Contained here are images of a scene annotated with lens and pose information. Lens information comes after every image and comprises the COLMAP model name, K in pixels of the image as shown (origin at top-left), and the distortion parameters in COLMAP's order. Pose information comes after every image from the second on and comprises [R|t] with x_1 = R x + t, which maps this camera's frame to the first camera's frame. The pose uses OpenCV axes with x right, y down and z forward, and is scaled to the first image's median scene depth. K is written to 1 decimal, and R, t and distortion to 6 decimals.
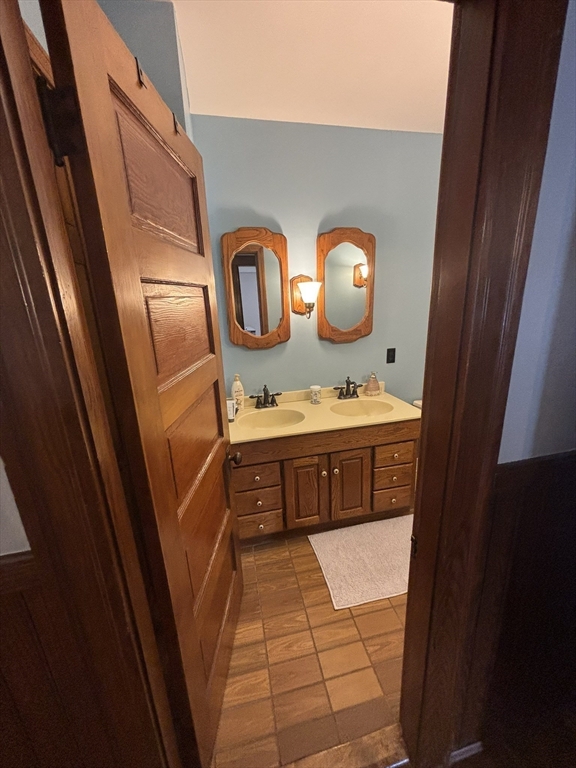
lens RADIAL K [[307.9, 0, 292.3], [0, 307.9, 383.0], [0, 0, 1]] dist [-0.002467, -0.000358]
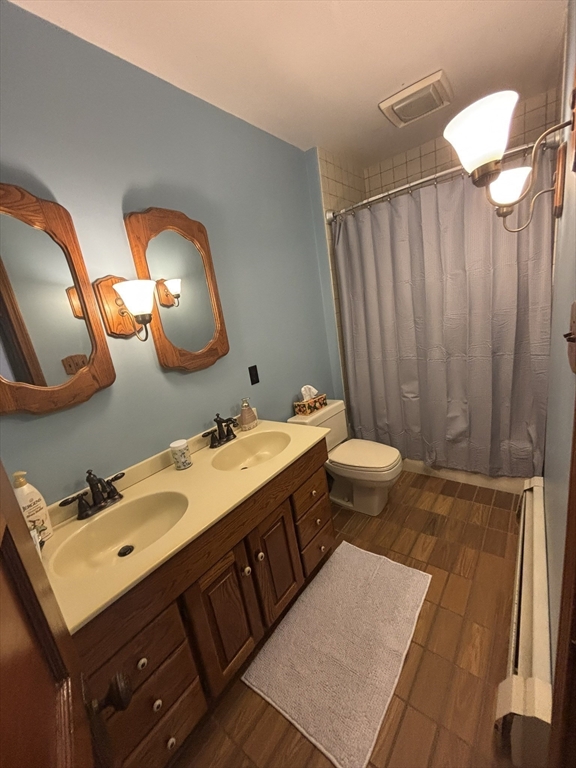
lens RADIAL K [[307.9, 0, 292.3], [0, 307.9, 383.0], [0, 0, 1]] dist [-0.002467, -0.000358]
pose [[0.769030, -0.219387, 0.600385, -0.103824], [0.277052, 0.960848, -0.003771, -0.040531], [-0.576051, 0.169237, 0.799702, 0.325854]]
